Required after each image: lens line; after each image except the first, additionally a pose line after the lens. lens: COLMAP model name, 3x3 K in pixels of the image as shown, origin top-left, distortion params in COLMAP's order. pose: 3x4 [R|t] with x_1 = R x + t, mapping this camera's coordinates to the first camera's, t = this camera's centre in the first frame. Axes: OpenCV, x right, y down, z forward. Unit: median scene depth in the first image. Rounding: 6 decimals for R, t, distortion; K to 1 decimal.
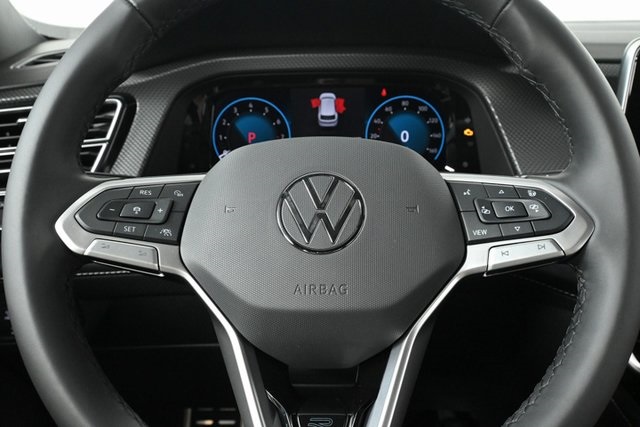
lens RADIAL K [[548.8, 0, 320.2], [0, 548.8, 211.7], [0, 0, 1]] dist [-0.010308, 0.001425]
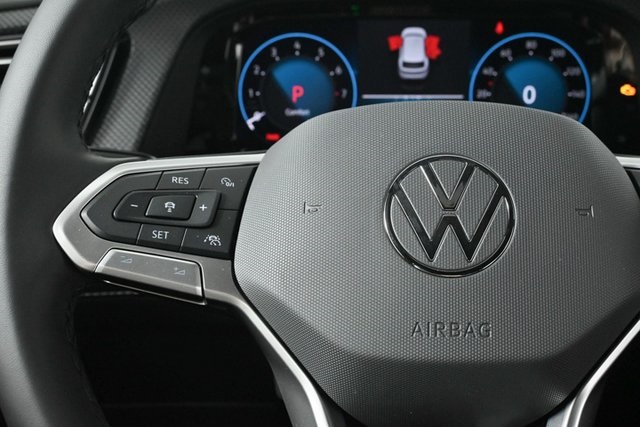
lens RADIAL K [[837.7, 0, 322.3], [0, 837.7, 210.8], [0, 0, 1]] dist [-0.002483, 0.000000]
pose [[0.999715, 0.014927, -0.018655, -0.125621], [-0.014643, 0.999776, 0.015288, -0.016011], [0.018879, -0.015011, 0.999709, -0.026637]]
